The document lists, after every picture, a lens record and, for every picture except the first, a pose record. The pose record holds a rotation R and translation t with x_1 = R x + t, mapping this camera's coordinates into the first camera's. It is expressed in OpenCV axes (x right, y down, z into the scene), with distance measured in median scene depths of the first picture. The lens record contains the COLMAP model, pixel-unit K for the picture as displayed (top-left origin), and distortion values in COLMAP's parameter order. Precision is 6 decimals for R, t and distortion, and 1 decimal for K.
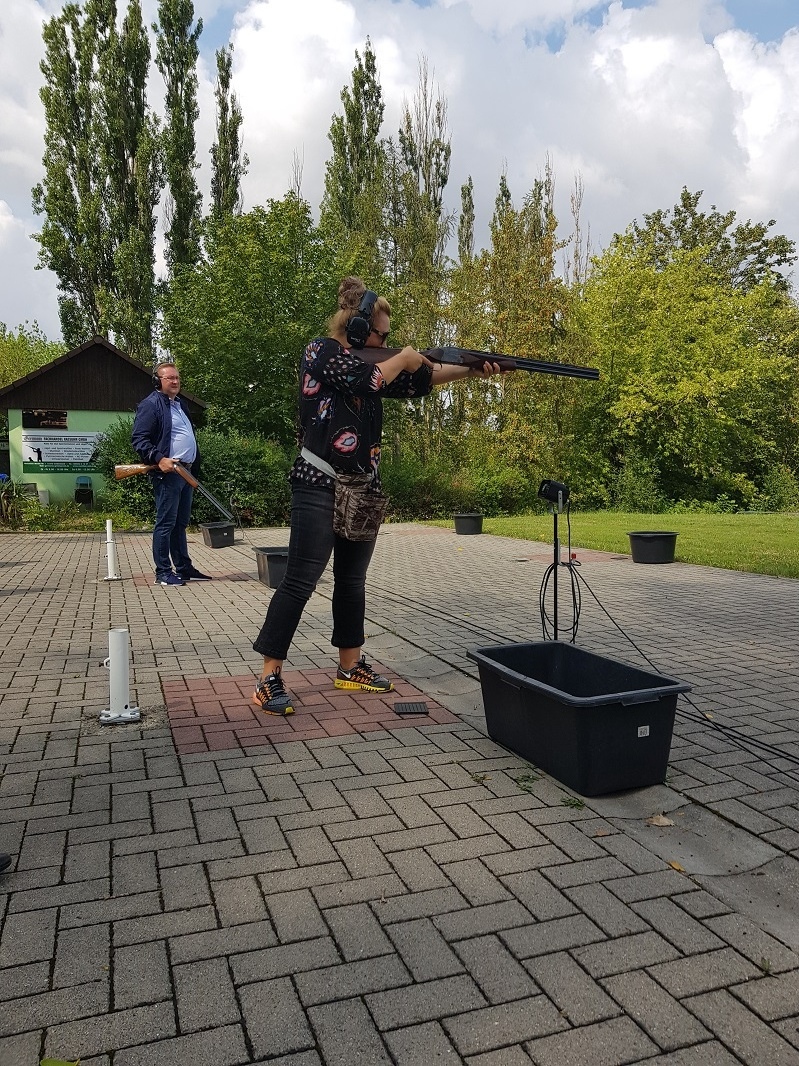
lens RADIAL K [[811.5, 0, 414.8], [0, 811.5, 529.9], [0, 0, 1]] dist [0.035033, -0.051832]
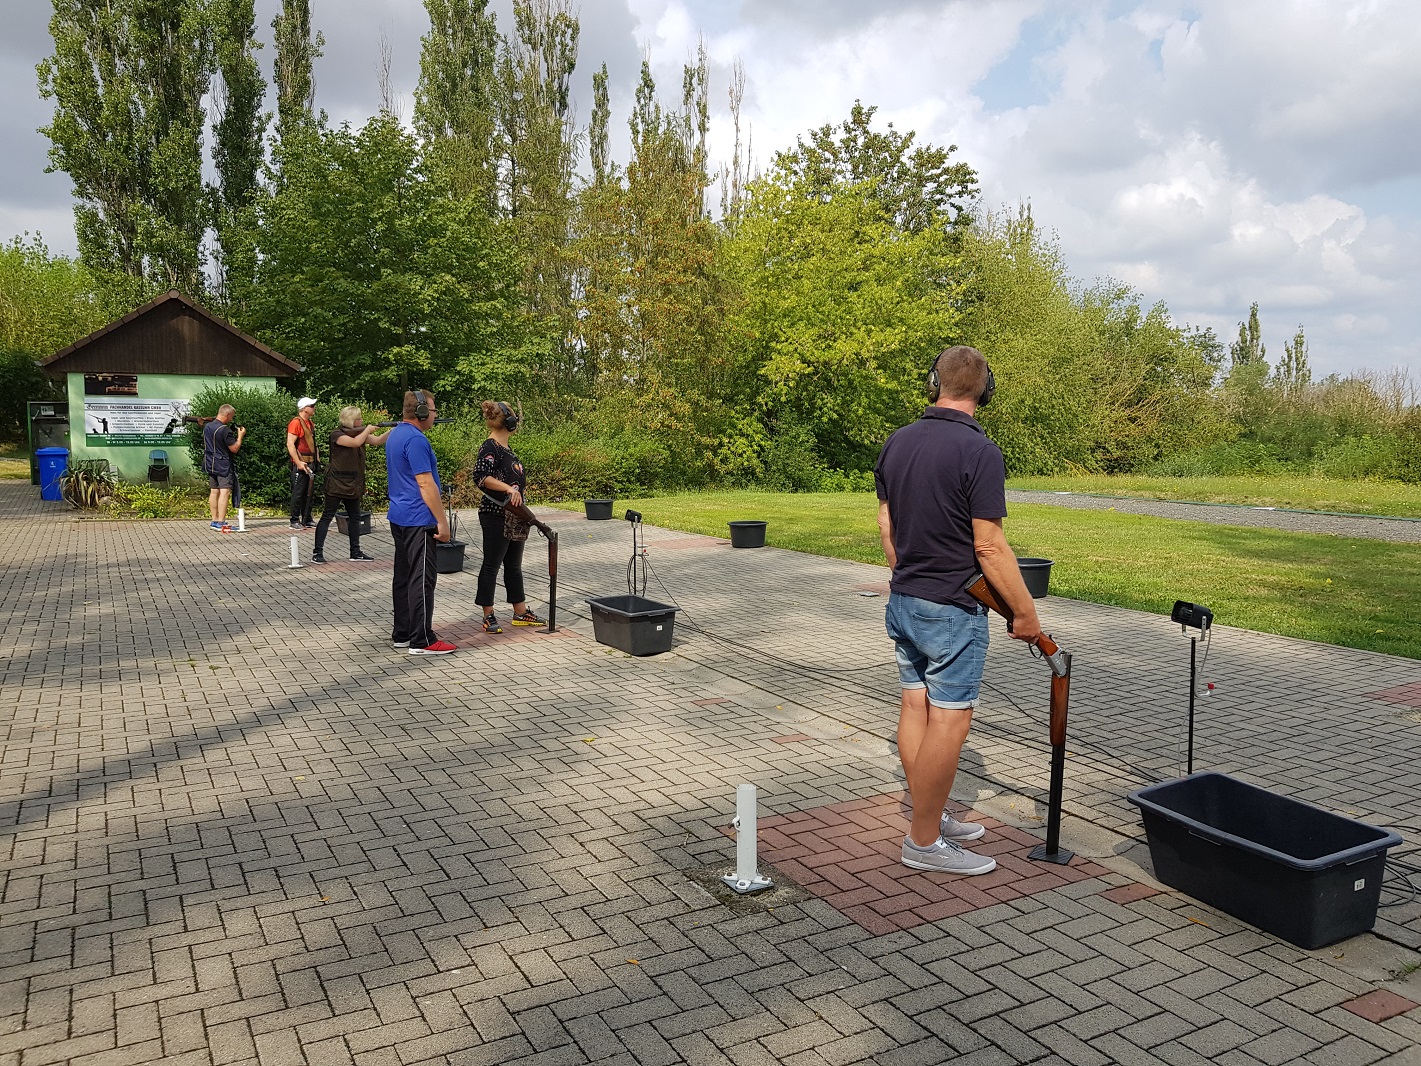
lens RADIAL K [[1081.7, 0, 684.7], [0, 1081.7, 521.3], [0, 0, 1]] dist [0.035033, -0.051832]
pose [[0.990524, -0.005940, 0.137213, -0.008765], [0.002876, 0.999742, 0.022521, -0.015070], [-0.137311, -0.021913, 0.990286, -0.248582]]
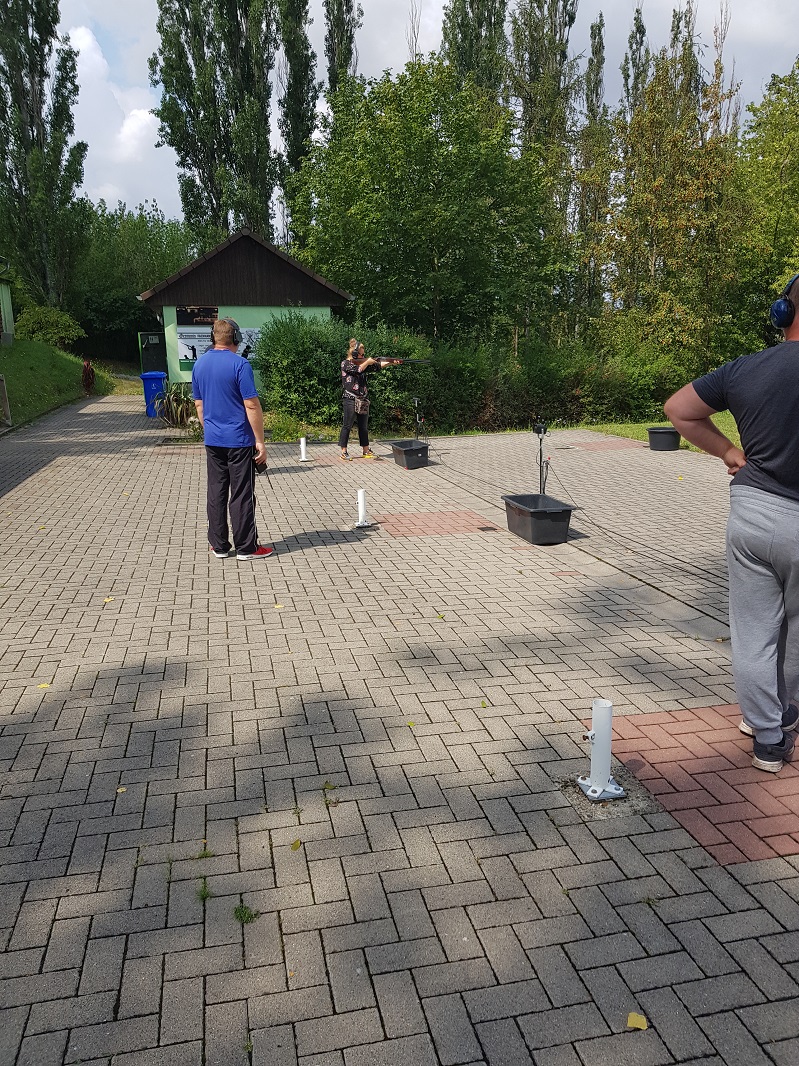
lens RADIAL K [[811.5, 0, 389.8], [0, 811.5, 522.1], [0, 0, 1]] dist [0.035033, -0.051832]
pose [[0.989809, 0.019622, -0.141046, -0.076153], [0.001564, 0.988904, 0.148546, -0.034900], [0.142395, -0.147253, 0.978795, 0.013464]]
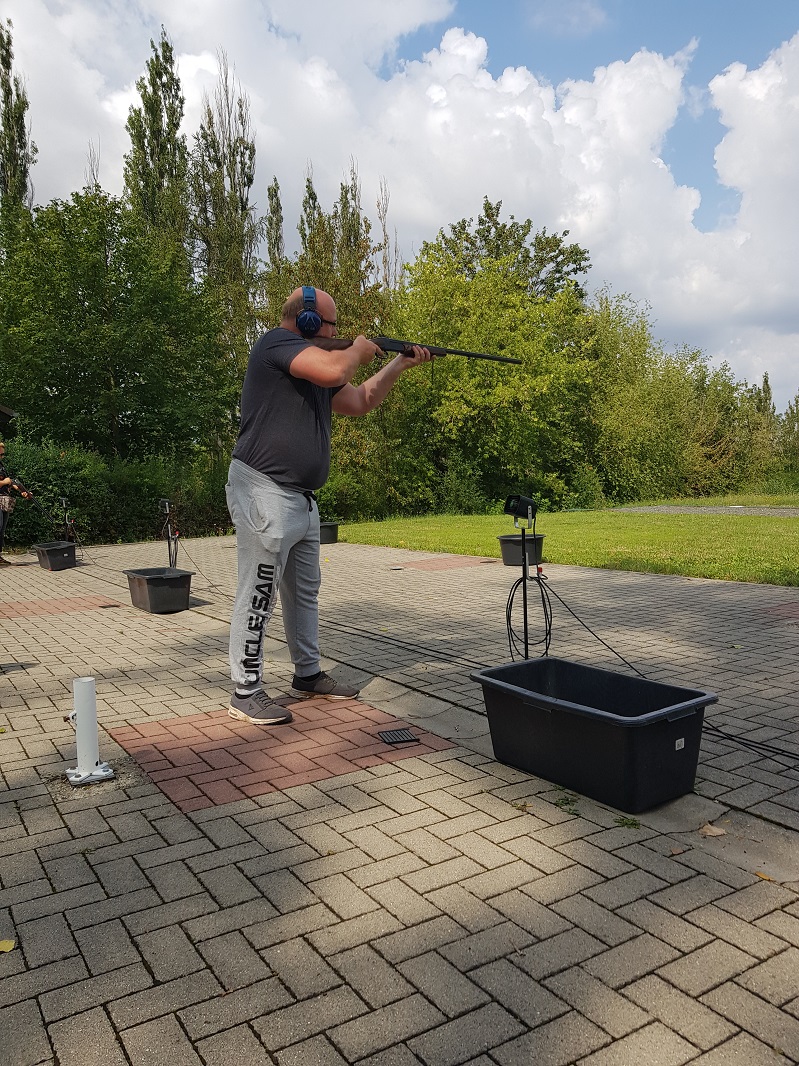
lens RADIAL K [[811.5, 0, 390.9], [0, 811.5, 546.4], [0, 0, 1]] dist [0.035033, -0.051832]
pose [[0.979317, -0.043144, 0.197677, -0.032537], [0.040206, 0.999014, 0.018855, -0.004164], [-0.198295, -0.010517, 0.980086, 0.008985]]
